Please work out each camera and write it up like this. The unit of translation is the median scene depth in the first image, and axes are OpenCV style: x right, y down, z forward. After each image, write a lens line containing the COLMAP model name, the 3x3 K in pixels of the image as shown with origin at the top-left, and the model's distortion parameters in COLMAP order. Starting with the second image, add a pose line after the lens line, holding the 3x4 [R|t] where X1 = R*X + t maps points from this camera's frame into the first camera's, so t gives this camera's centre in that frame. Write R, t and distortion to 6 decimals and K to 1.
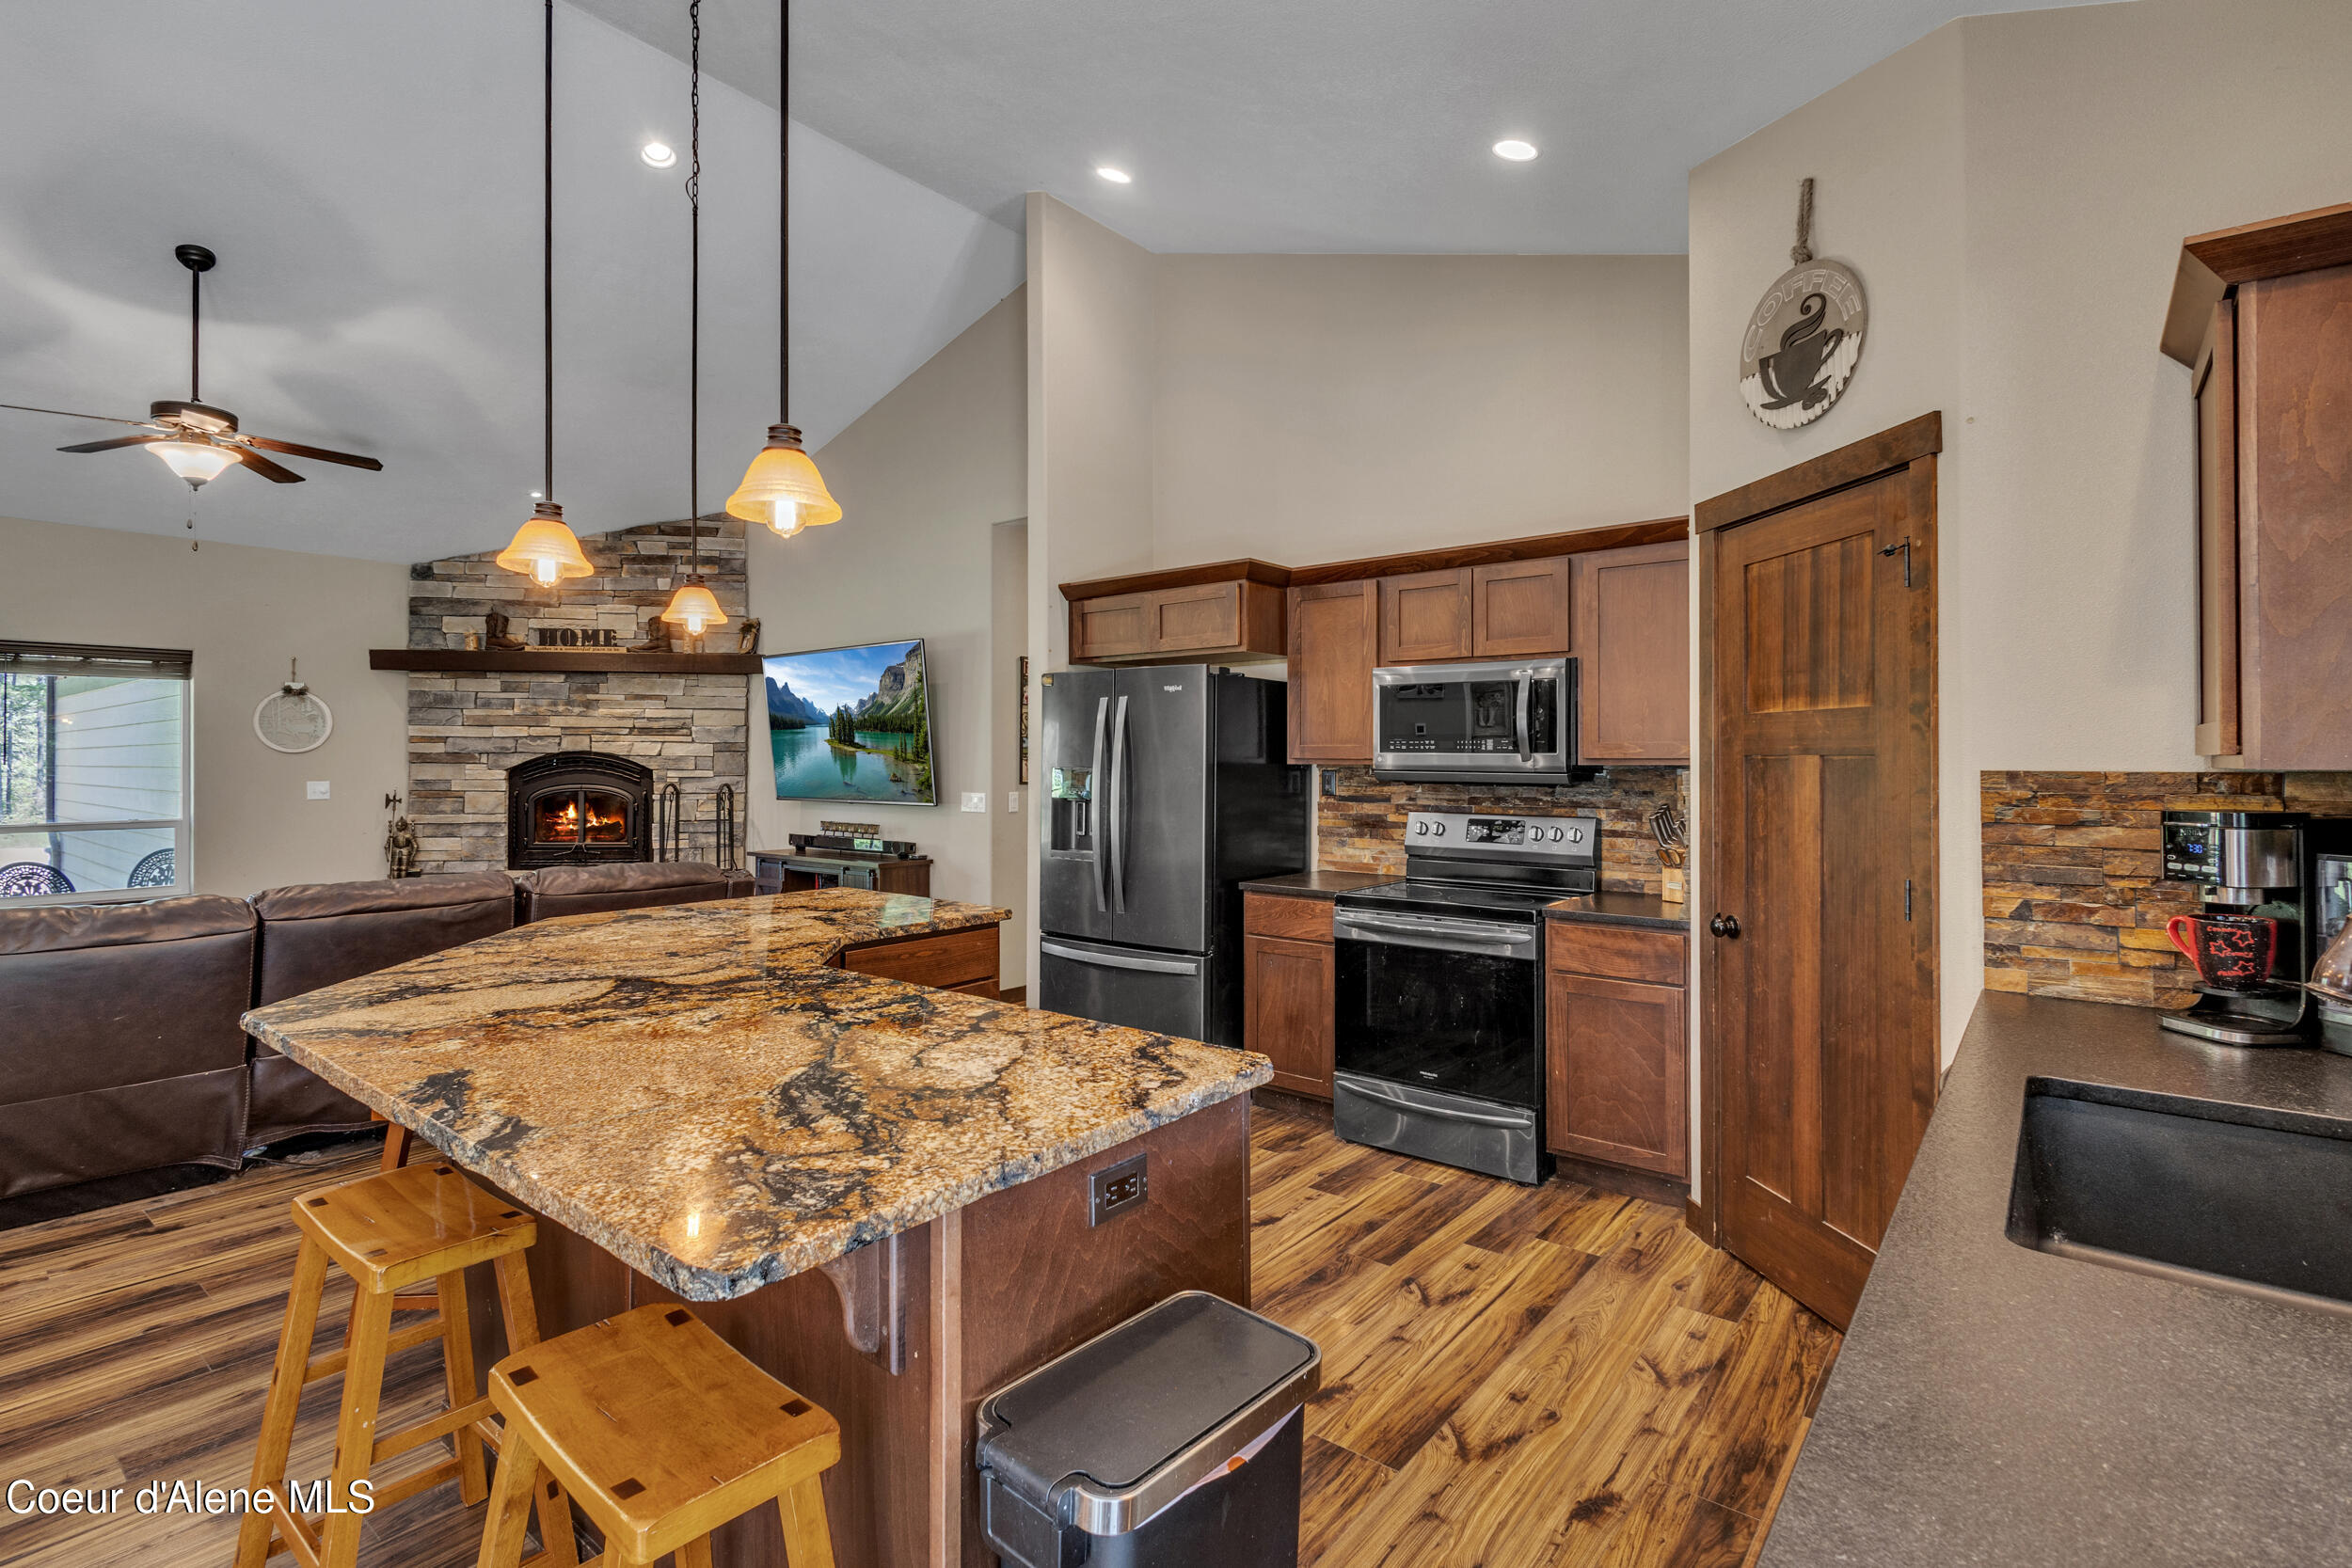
lens RADIAL K [[1102.9, 0, 1185.4], [0, 1102.9, 743.5], [0, 0, 1]] dist [0.001002, 0.000018]
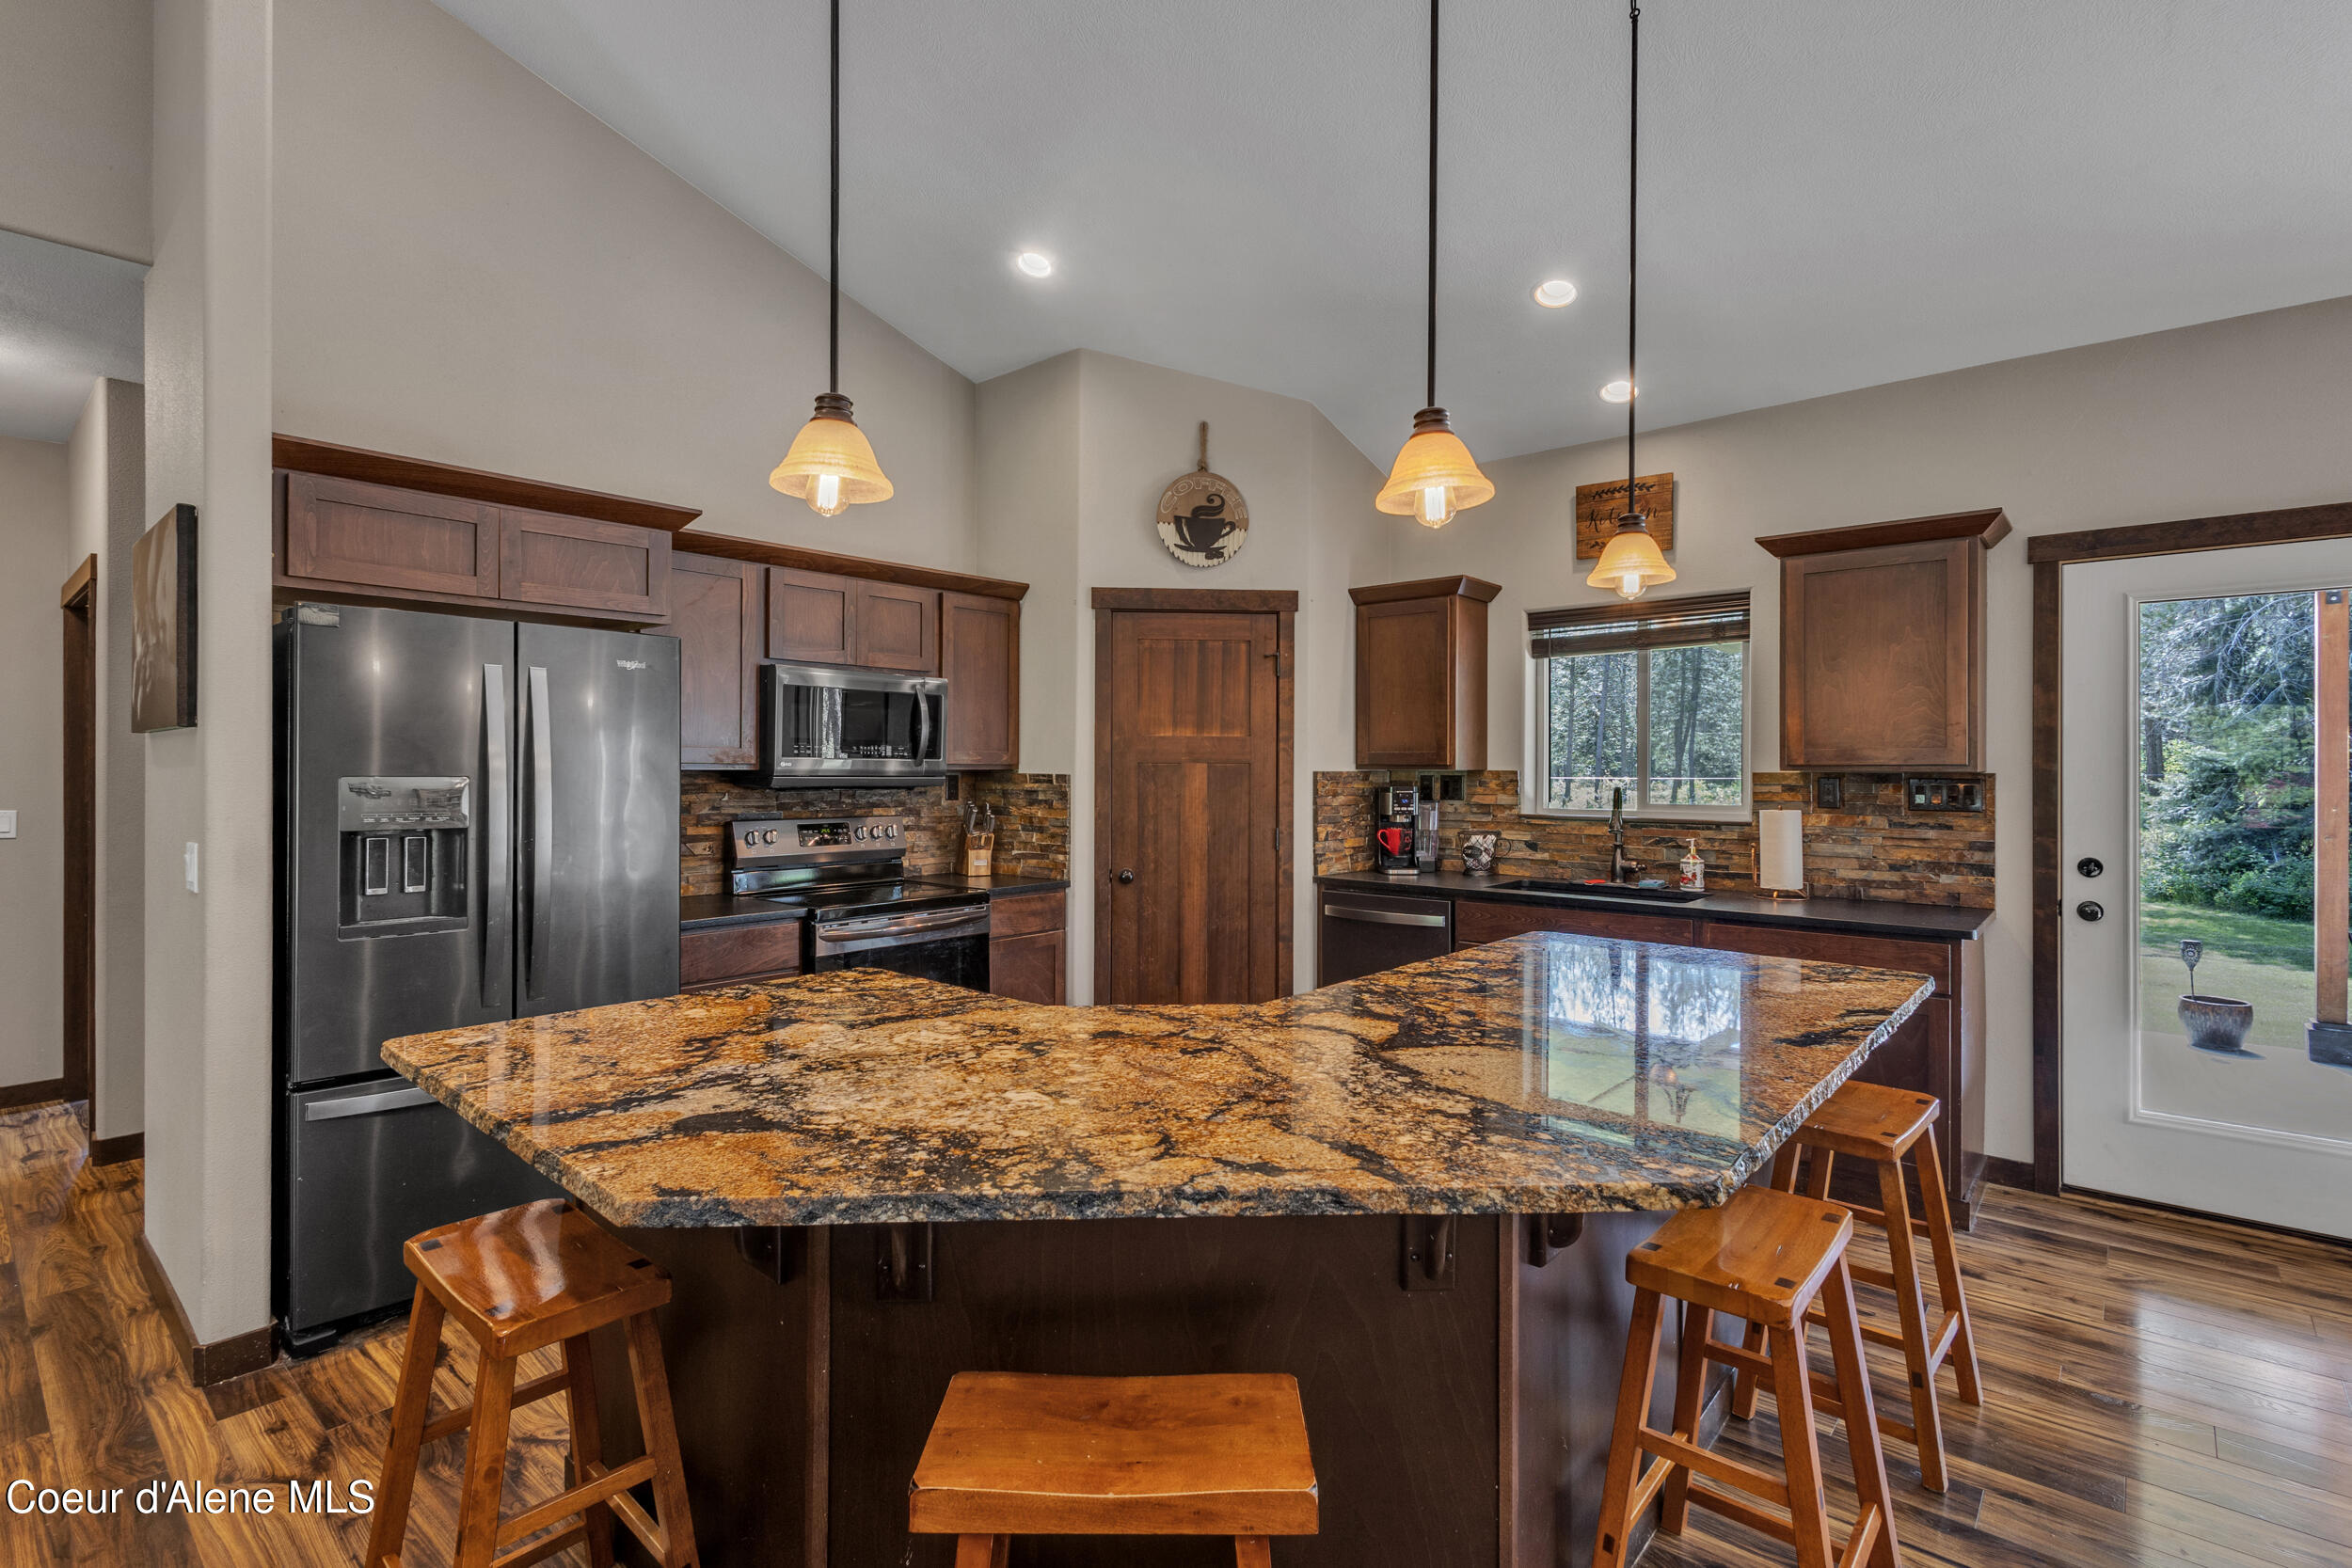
lens RADIAL K [[1093.8, 0, 1169.5], [0, 1093.8, 767.8], [0, 0, 1]] dist [0.007235, -0.000374]
pose [[0.052235, 0.000257, 0.998635, -0.408408], [-0.017381, 0.999849, 0.000652, 0.006363], [-0.998484, -0.017392, 0.052232, 0.353242]]
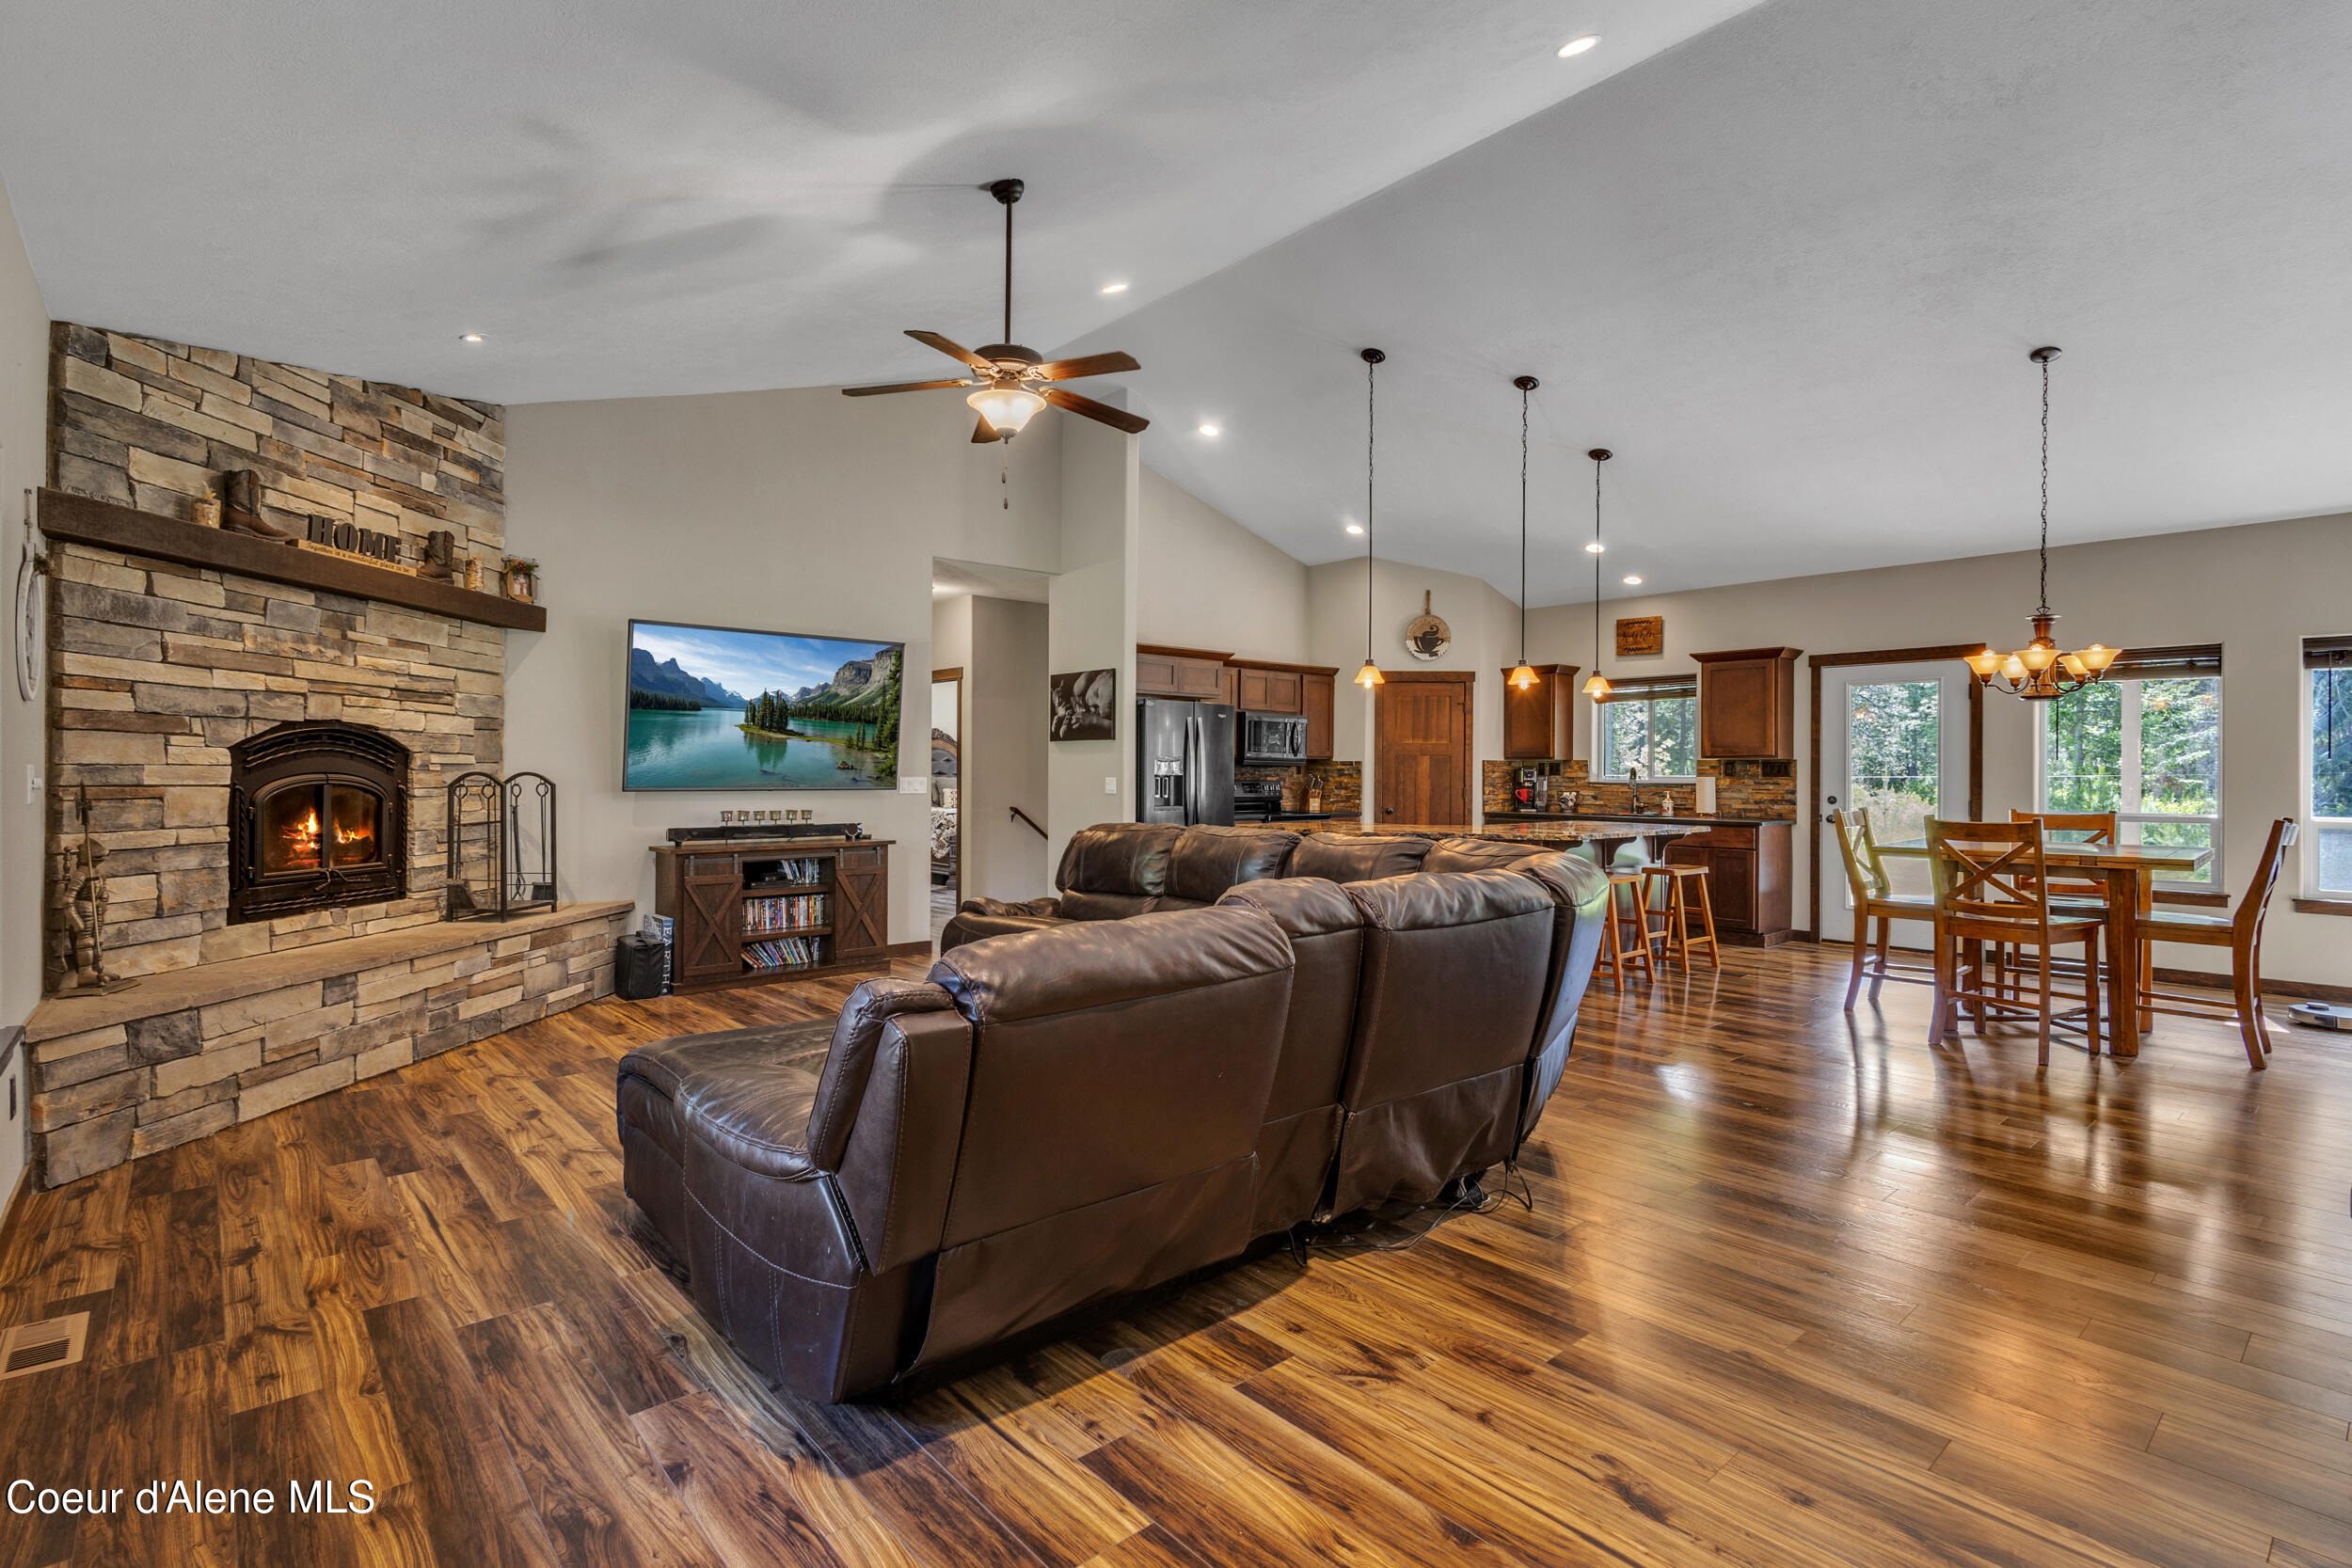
lens RADIAL K [[1098.8, 0, 1175.7], [0, 1098.8, 768.9], [0, 0, 1]] dist [0.006712, -0.000811]
pose [[0.176166, 0.003966, 0.984352, -1.094850], [-0.020368, 0.999792, -0.000383, 0.025269], [-0.984150, -0.019981, 0.176210, 0.428889]]
